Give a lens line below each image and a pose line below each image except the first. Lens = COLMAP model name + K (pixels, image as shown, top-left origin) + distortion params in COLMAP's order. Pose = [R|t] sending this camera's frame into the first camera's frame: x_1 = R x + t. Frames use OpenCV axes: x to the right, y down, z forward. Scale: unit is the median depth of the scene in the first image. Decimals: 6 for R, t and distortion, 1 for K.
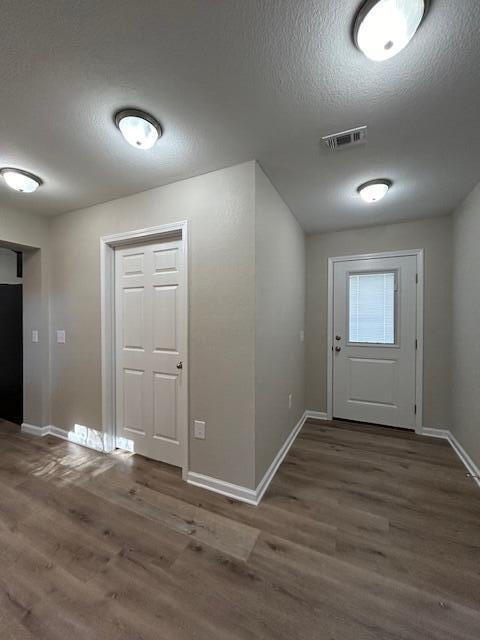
lens RADIAL K [[260.9, 0, 240.0], [0, 260.9, 320.0], [0, 0, 1]] dist [0.000303, 0.000387]
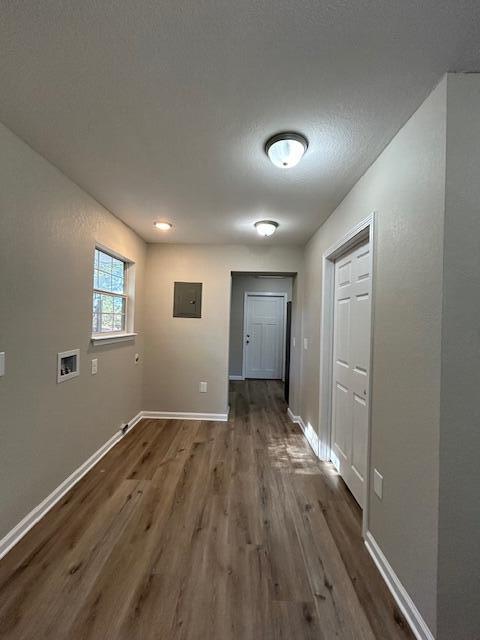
lens RADIAL K [[260.9, 0, 240.0], [0, 260.9, 320.0], [0, 0, 1]] dist [0.000303, 0.000387]
pose [[0.426639, 0.004147, -0.904413, 0.337414], [-0.031884, 0.999437, -0.010458, -0.029403], [0.903860, 0.033298, 0.426530, 0.295286]]
